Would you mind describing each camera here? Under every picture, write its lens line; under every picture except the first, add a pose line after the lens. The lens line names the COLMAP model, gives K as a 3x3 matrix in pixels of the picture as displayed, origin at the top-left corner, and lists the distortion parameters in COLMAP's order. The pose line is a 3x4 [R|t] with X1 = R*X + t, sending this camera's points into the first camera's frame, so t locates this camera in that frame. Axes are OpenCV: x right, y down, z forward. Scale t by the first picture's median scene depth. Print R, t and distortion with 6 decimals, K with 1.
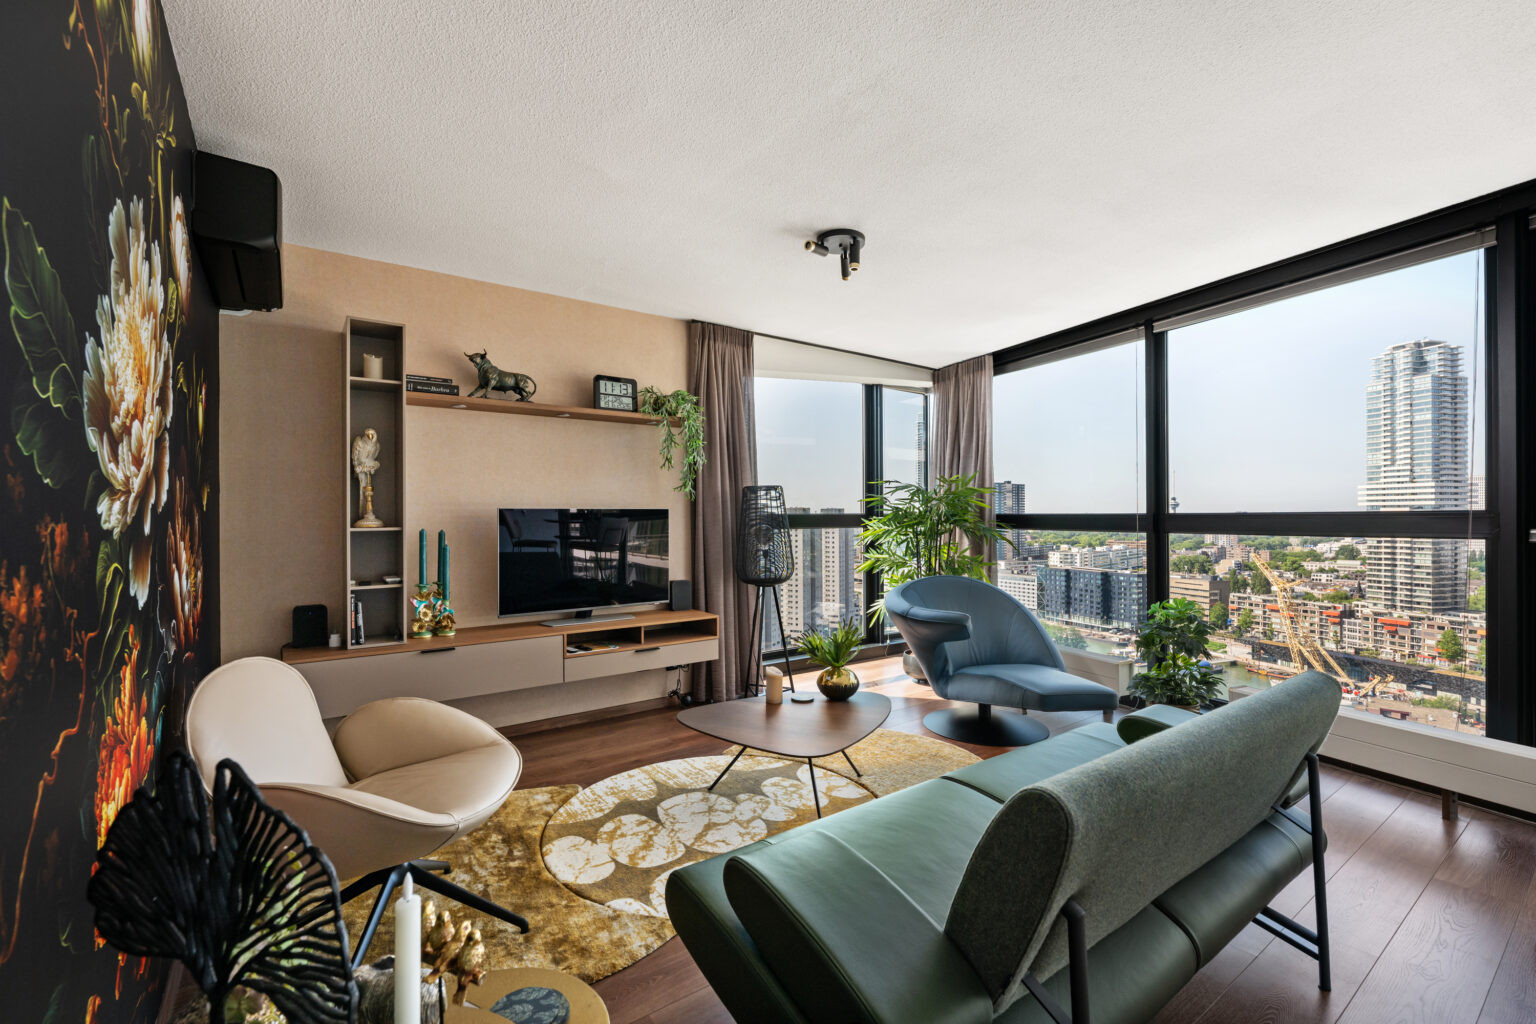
lens RADIAL K [[669.3, 0, 763.2], [0, 669.3, 518.8], [0, 0, 1]] dist [0.000134, 0.000955]
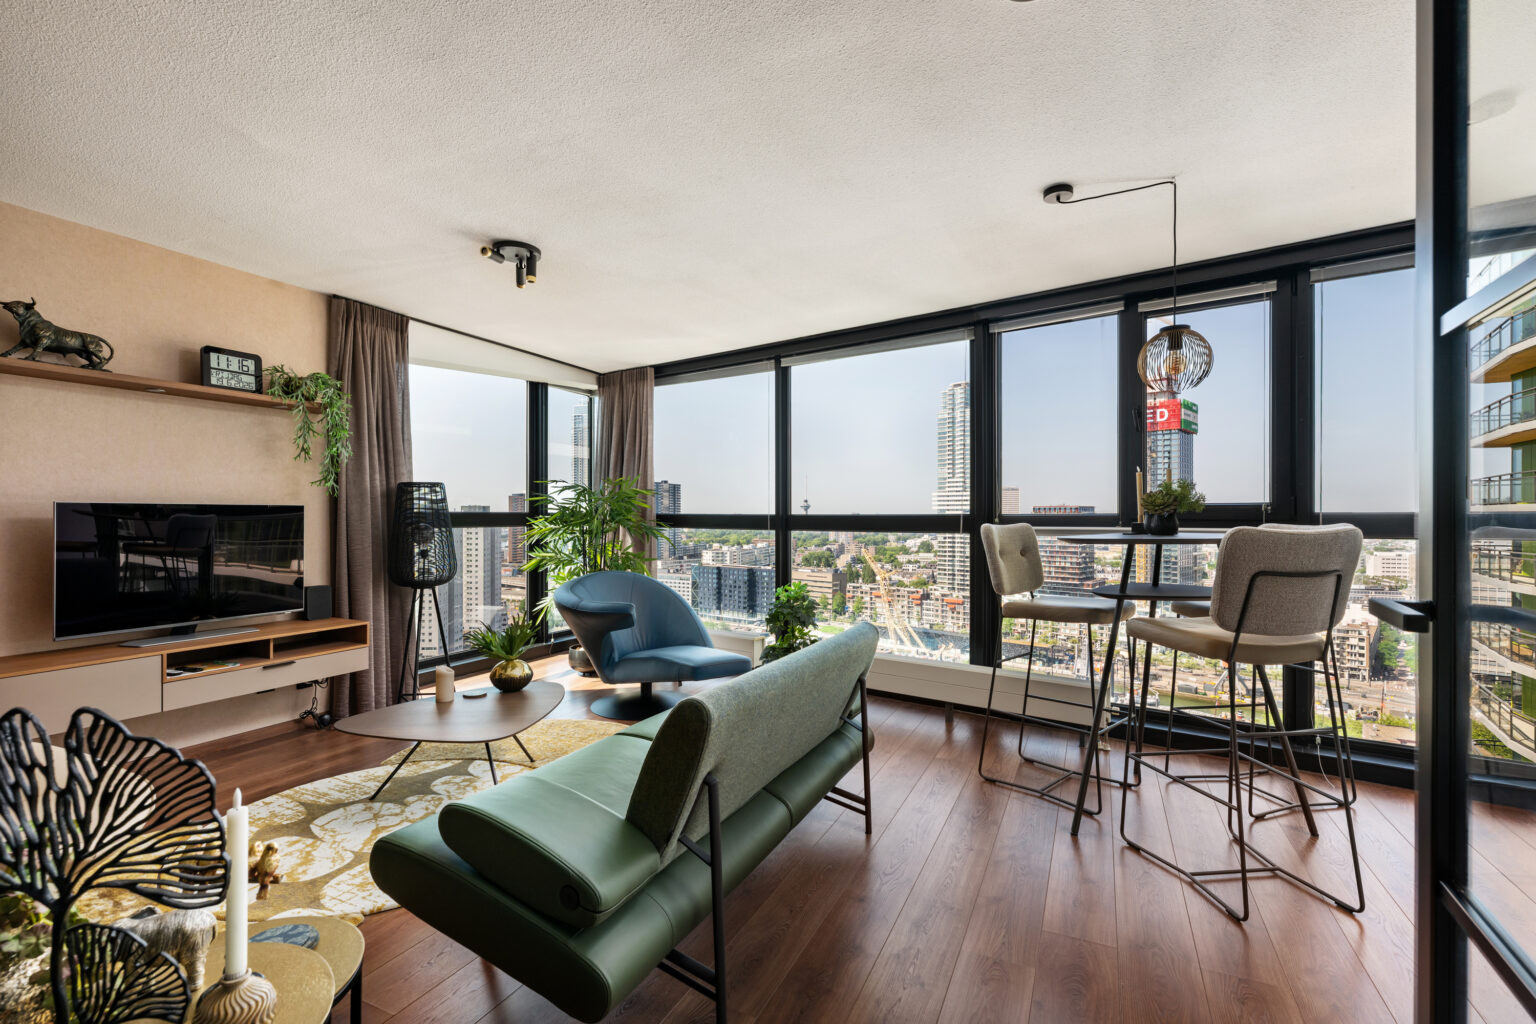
lens RADIAL K [[705.4, 0, 775.8], [0, 705.4, 517.6], [0, 0, 1]] dist [-0.002413, 0.000263]
pose [[0.874282, 0.005081, 0.485392, -0.048560], [-0.004775, 0.999987, -0.001866, -0.000030], [-0.485395, -0.000687, 0.874295, -0.121292]]
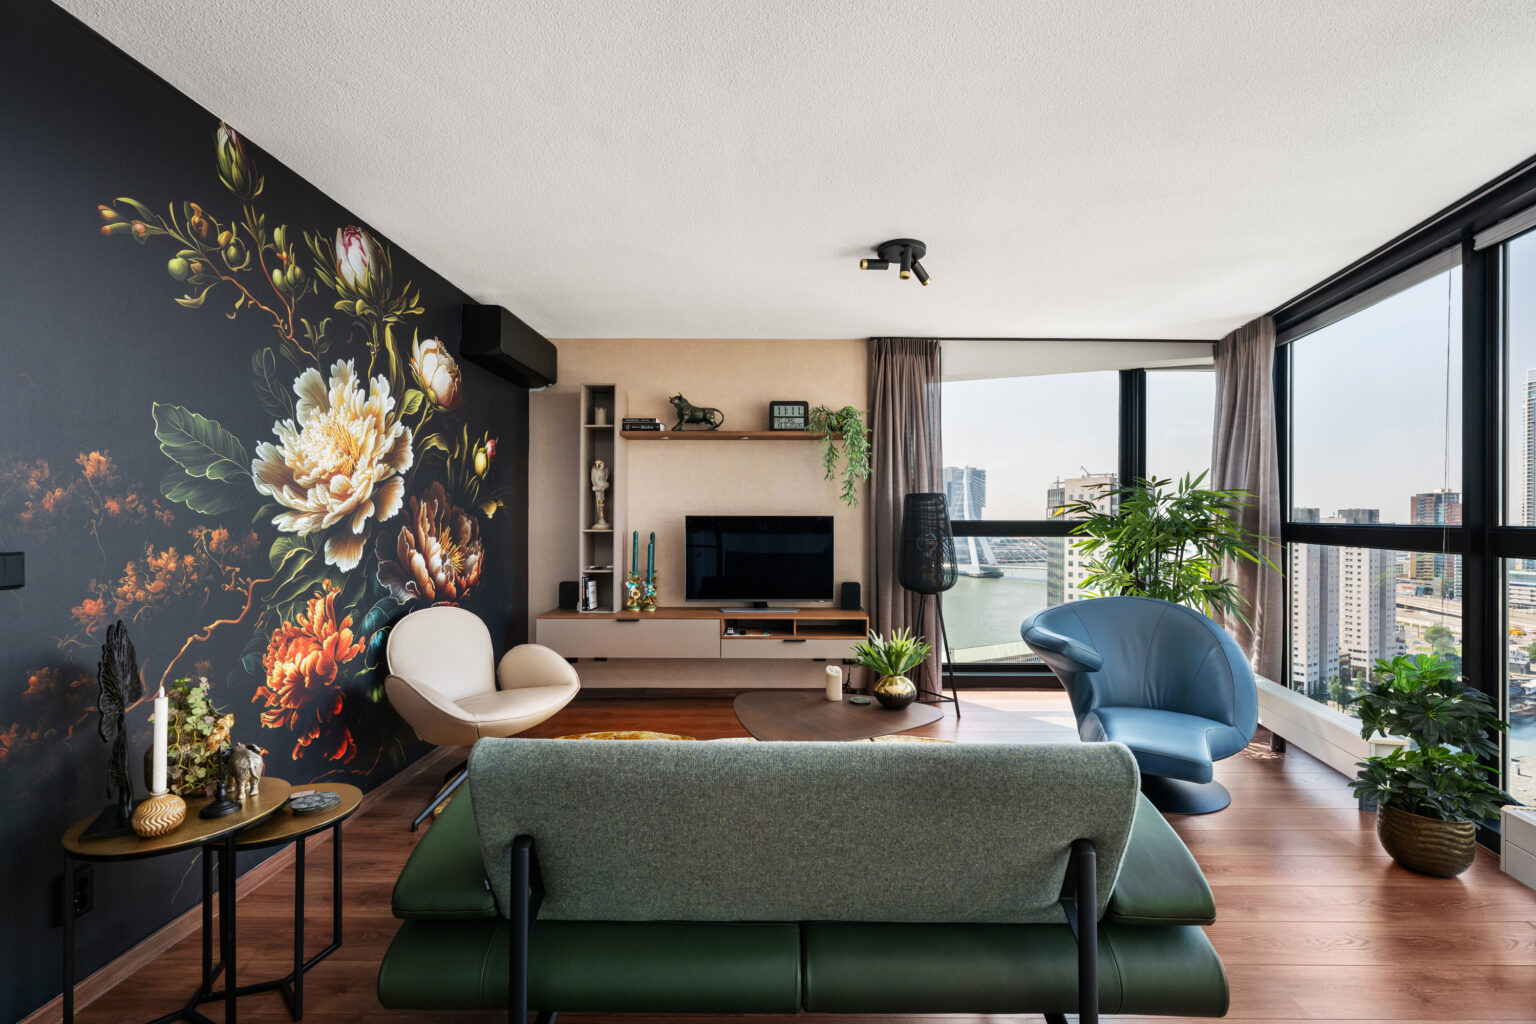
lens RADIAL K [[659.3, 0, 772.4], [0, 659.3, 519.2], [0, 0, 1]] dist [-0.000127, -0.000012]
pose [[0.804639, 0.006851, -0.593725, 0.423831], [-0.007400, 0.999971, 0.001509, -0.010474], [0.593719, 0.003179, 0.804666, 0.072308]]
